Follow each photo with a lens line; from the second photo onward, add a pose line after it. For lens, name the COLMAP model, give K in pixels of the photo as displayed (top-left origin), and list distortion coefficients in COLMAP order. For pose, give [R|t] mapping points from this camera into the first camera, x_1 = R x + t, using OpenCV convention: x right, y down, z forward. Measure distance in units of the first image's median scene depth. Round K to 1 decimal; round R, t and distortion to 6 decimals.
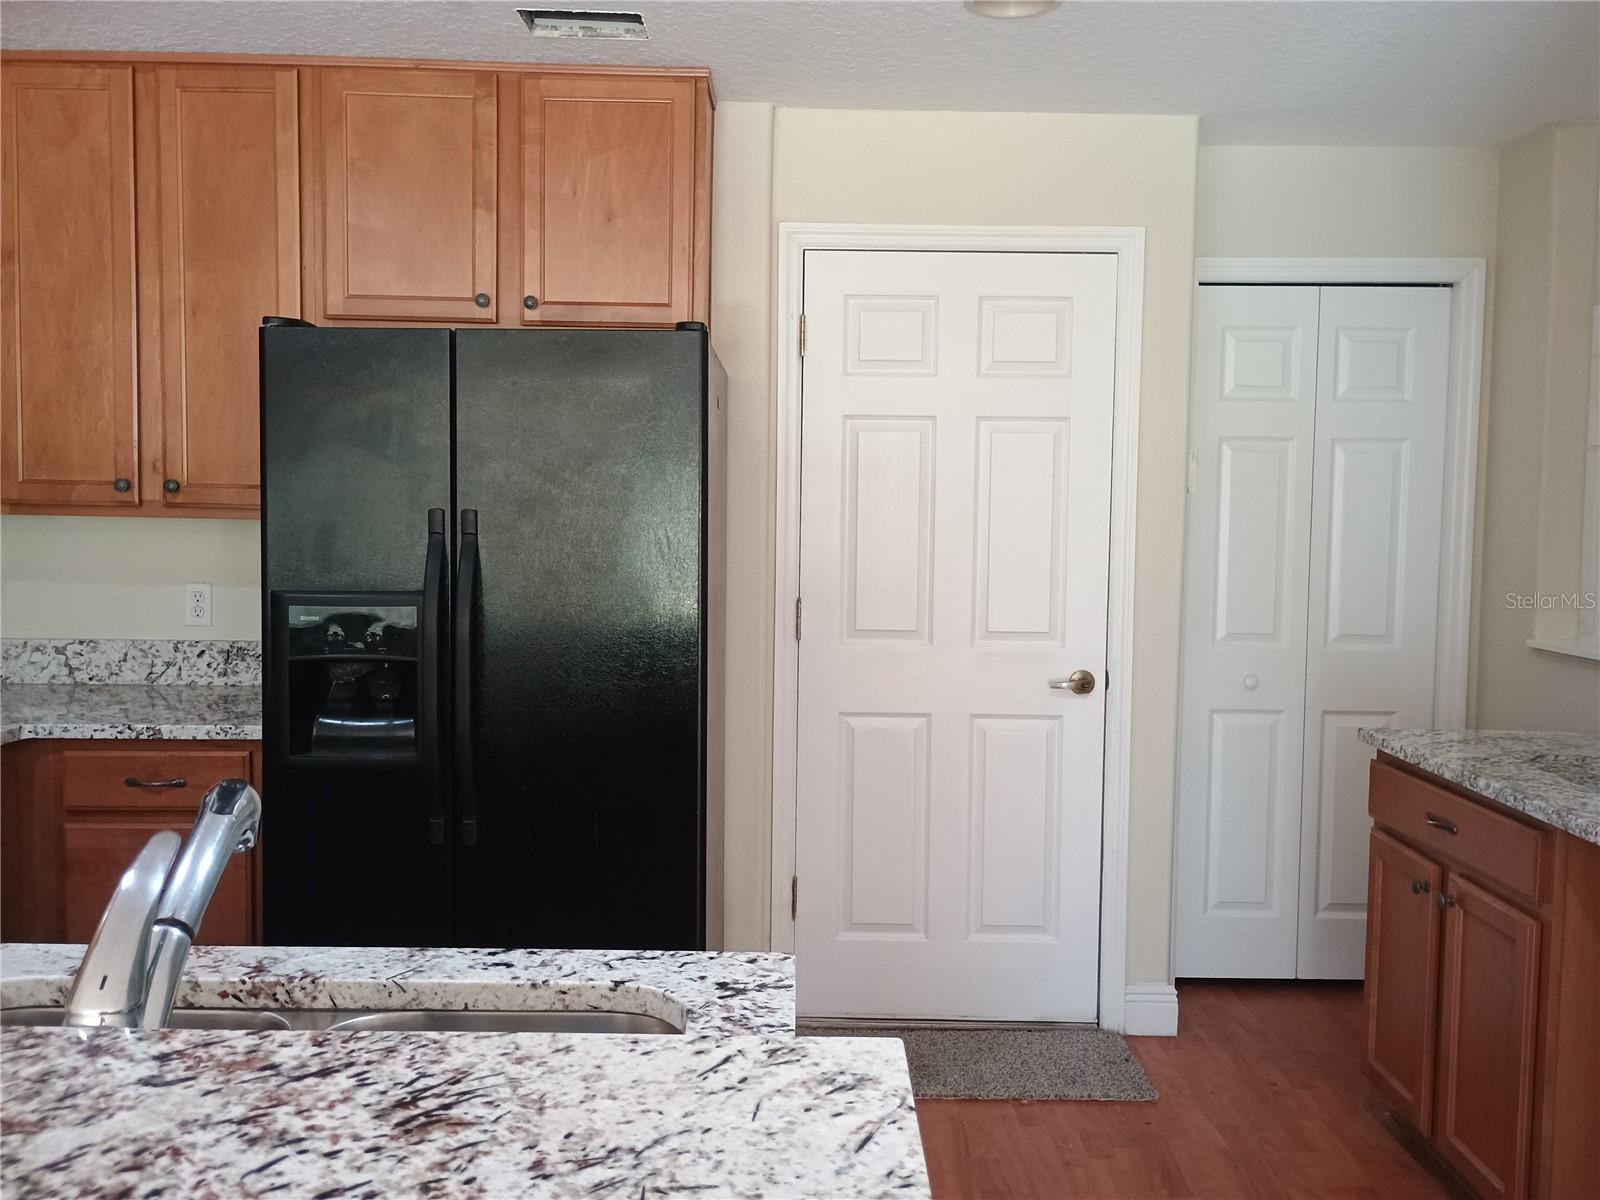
lens RADIAL K [[1400.6, 0, 801.6], [0, 1400.6, 575.5], [0, 0, 1]] dist [0.050009, -0.053357]
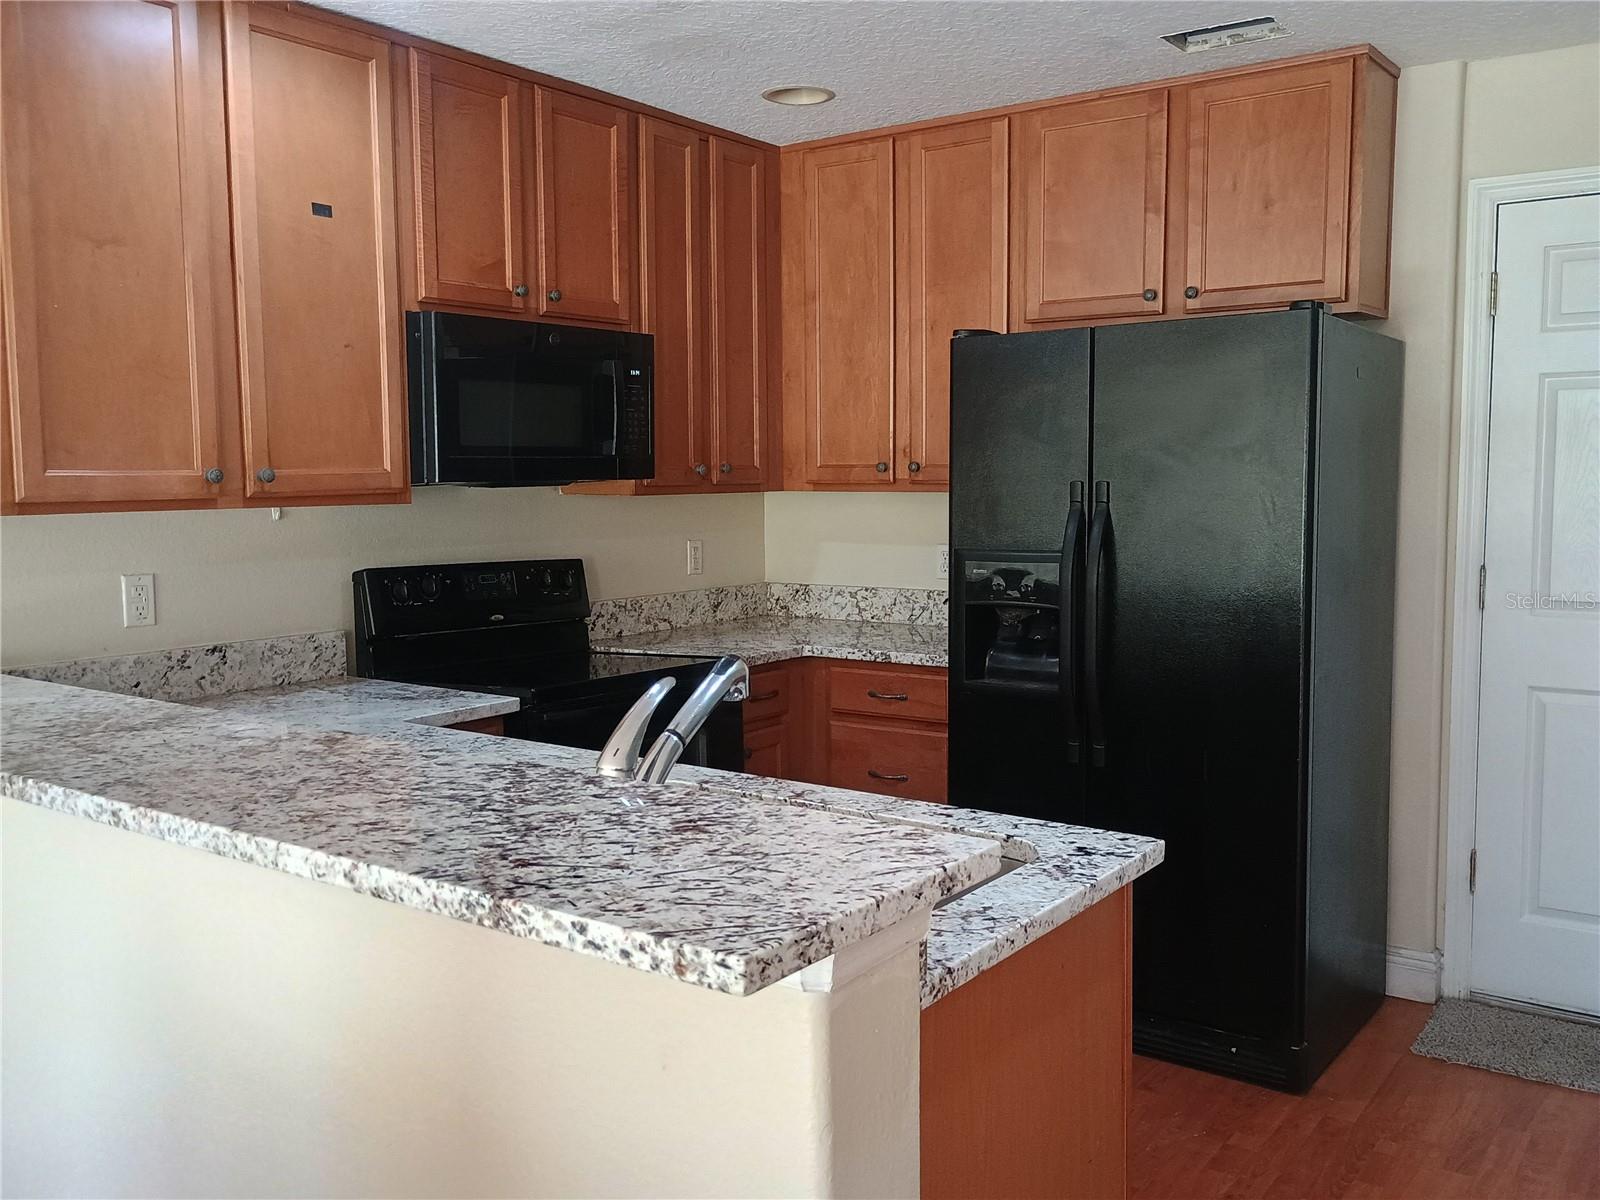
lens RADIAL K [[1400.6, 0, 794.2], [0, 1400.6, 595.2], [0, 0, 1]] dist [0.050009, -0.053357]
pose [[0.806957, 0.031280, -0.589782, 0.217270], [-0.011643, 0.999245, 0.037067, 0.006459], [0.590496, -0.023044, 0.806711, -0.085204]]
